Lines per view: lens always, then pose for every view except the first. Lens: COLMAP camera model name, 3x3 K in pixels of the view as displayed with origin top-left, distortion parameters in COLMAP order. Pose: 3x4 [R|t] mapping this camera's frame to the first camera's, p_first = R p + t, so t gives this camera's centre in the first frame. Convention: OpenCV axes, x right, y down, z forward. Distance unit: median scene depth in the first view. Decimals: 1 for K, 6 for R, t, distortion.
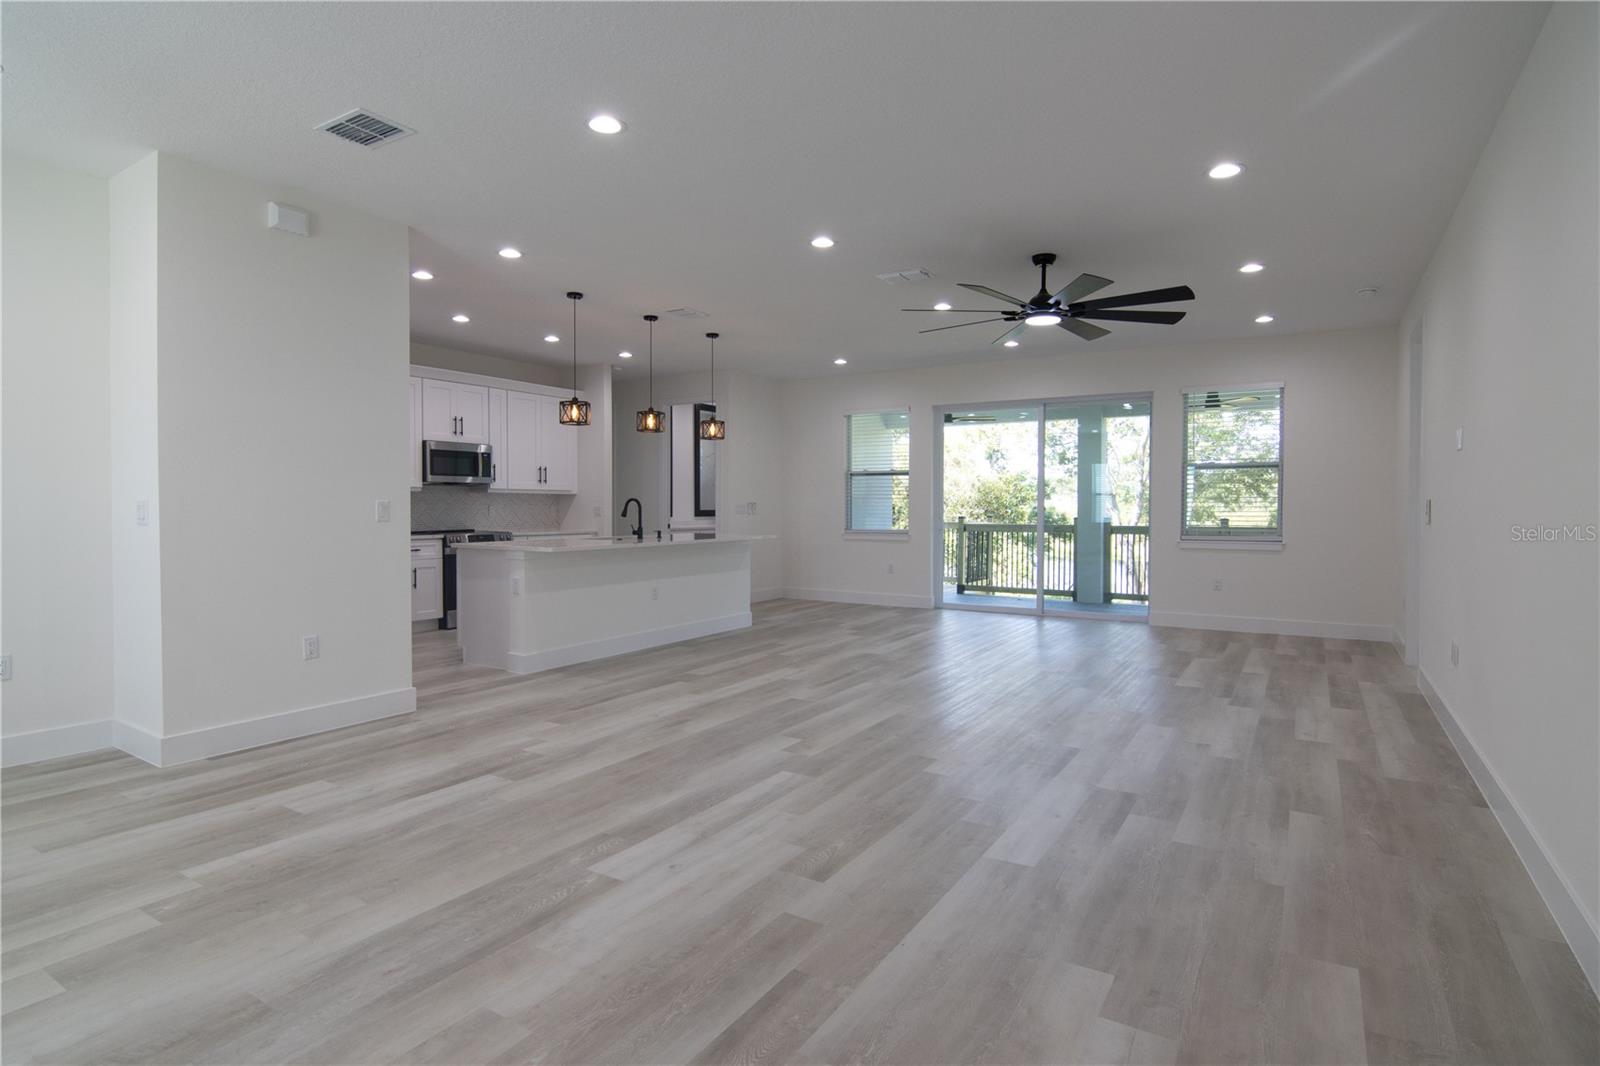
lens RADIAL K [[811.2, 0, 788.0], [0, 811.2, 517.1], [0, 0, 1]] dist [-0.005485, -0.000162]
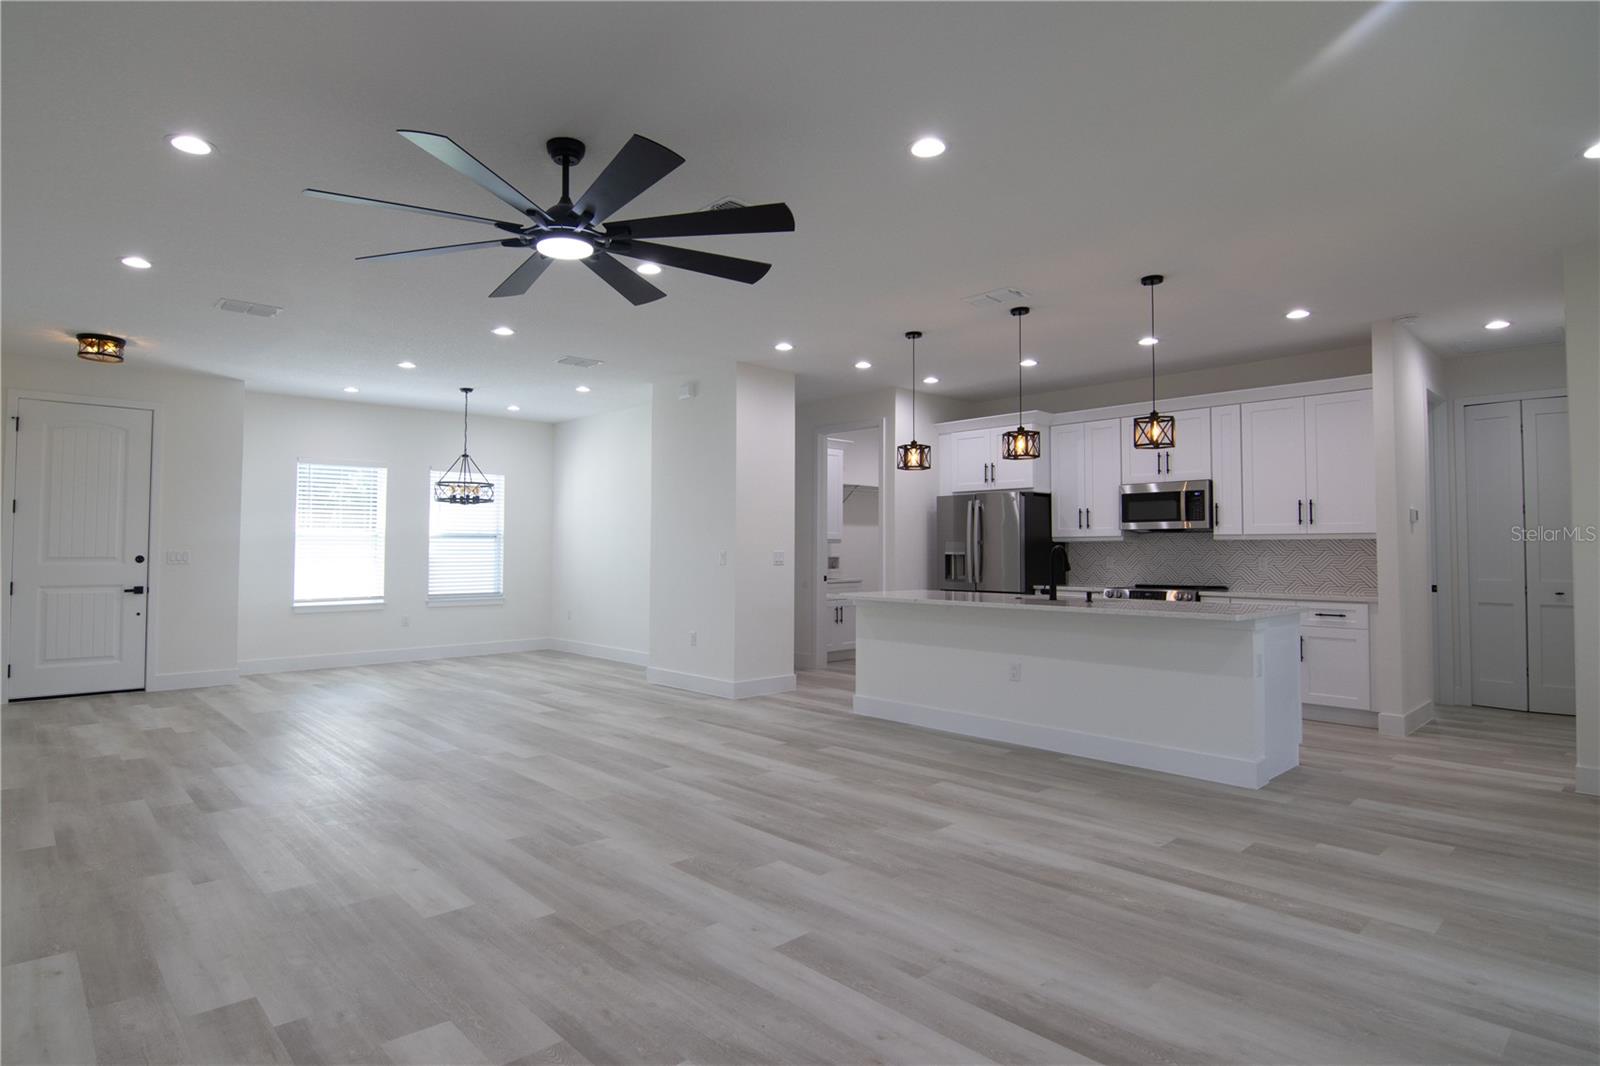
lens RADIAL K [[863.0, 0, 790.5], [0, 863.0, 526.7], [0, 0, 1]] dist [-0.003568, -0.006335]
pose [[-0.251904, -0.031653, -0.967235, 0.578998], [-0.017424, 0.999451, -0.028169, -0.013153], [0.967595, 0.009757, -0.252317, 0.867071]]
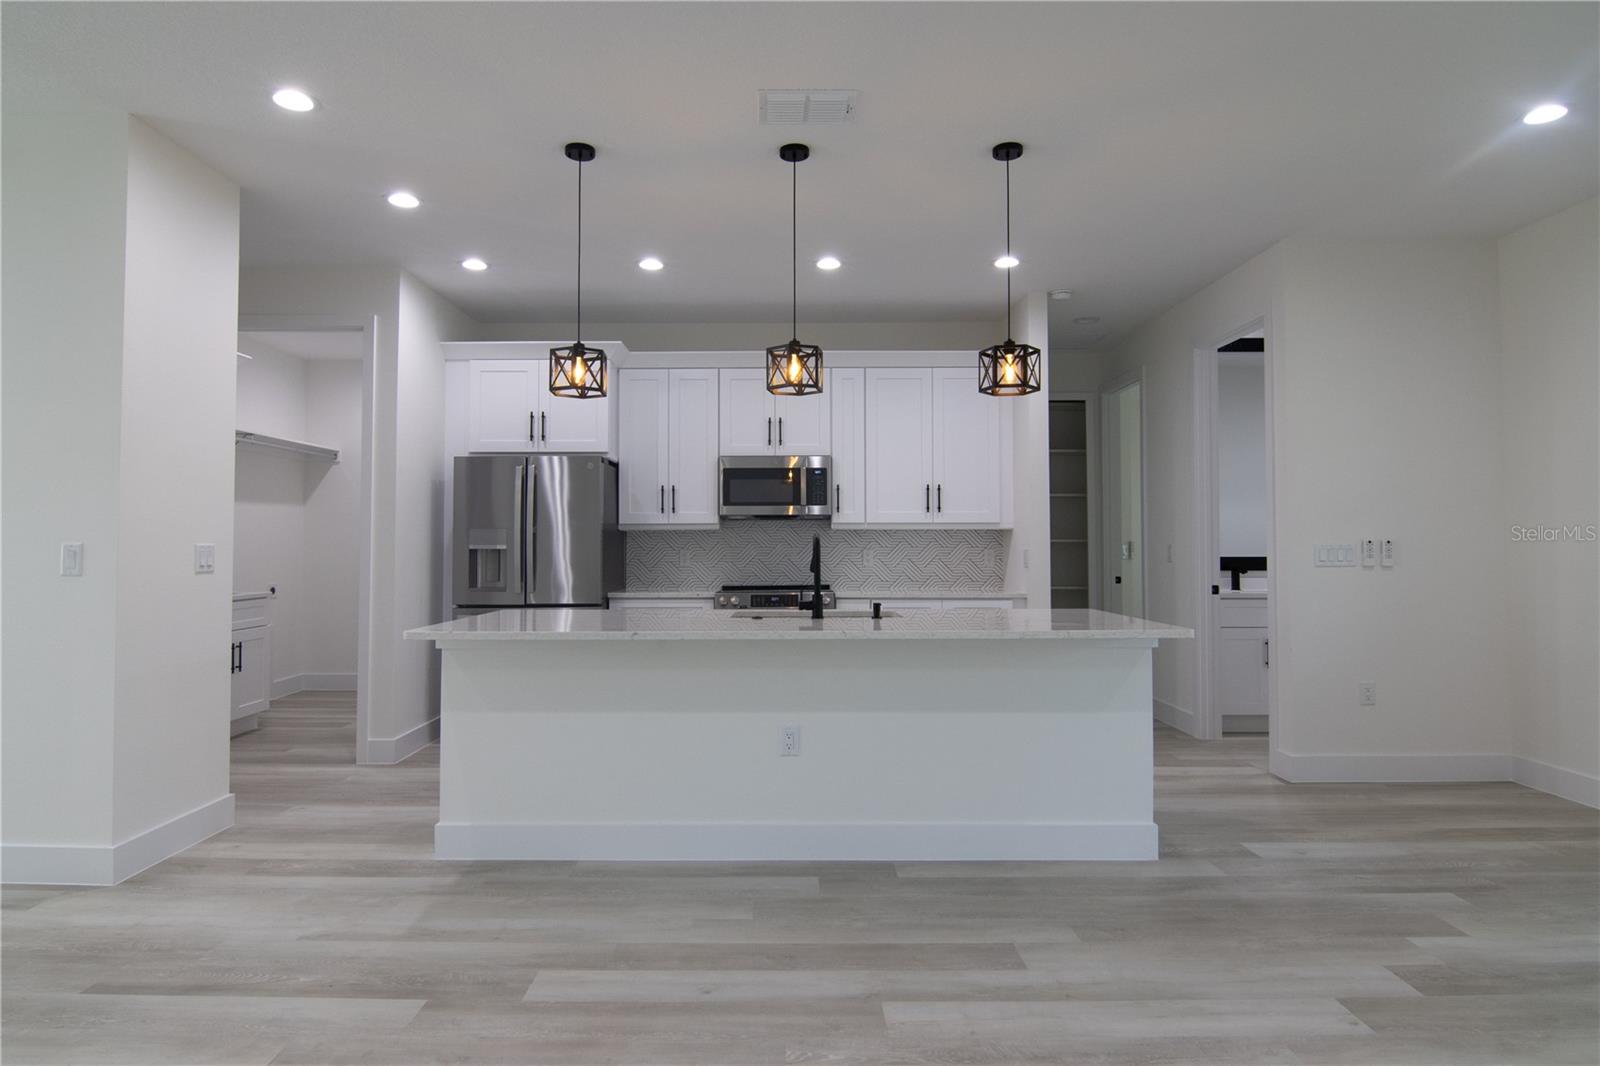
lens RADIAL K [[863.0, 0, 752.5], [0, 863.0, 524.6], [0, 0, 1]] dist [-0.003568, -0.006335]
pose [[0.528324, -0.025536, -0.848659, 0.197427], [-0.009610, 0.999304, -0.036051, -0.008848], [0.848989, 0.027202, 0.527711, 0.618991]]
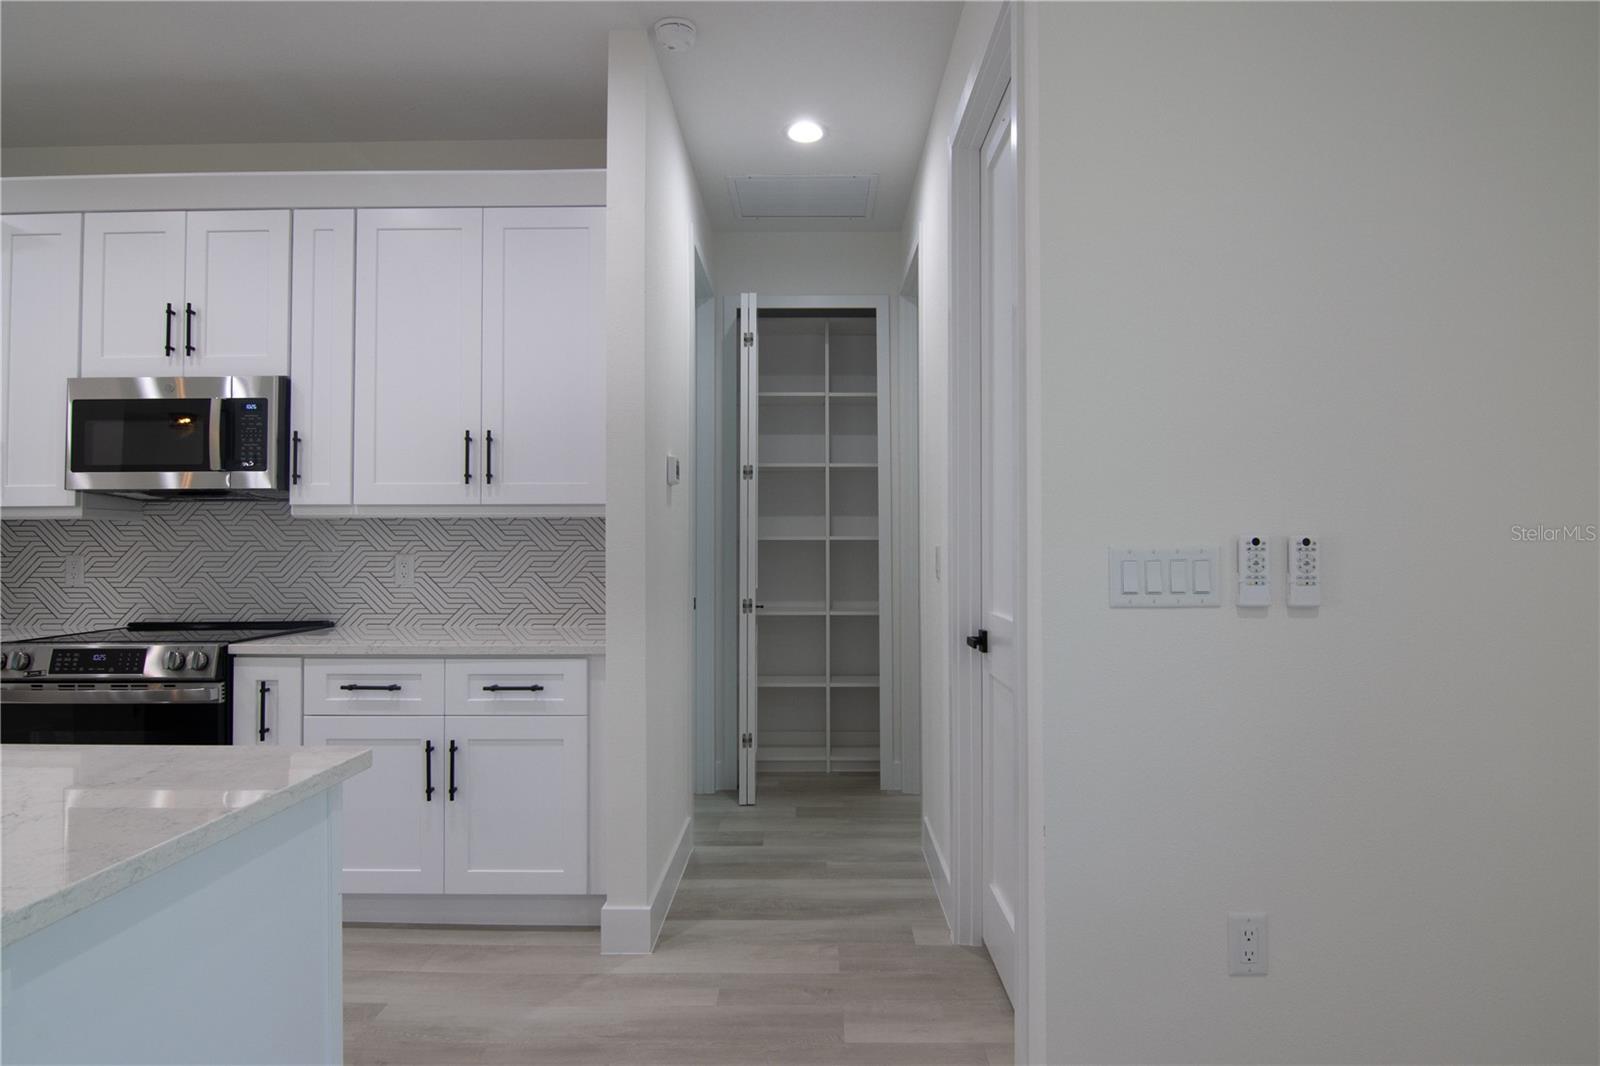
lens RADIAL K [[863.0, 0, 802.2], [0, 863.0, 527.4], [0, 0, 1]] dist [-0.003568, -0.006335]
pose [[0.507867, -0.020425, -0.861193, 0.055211], [-0.009406, 0.999528, -0.029253, -0.018379], [0.861384, 0.022957, 0.507435, 1.067315]]
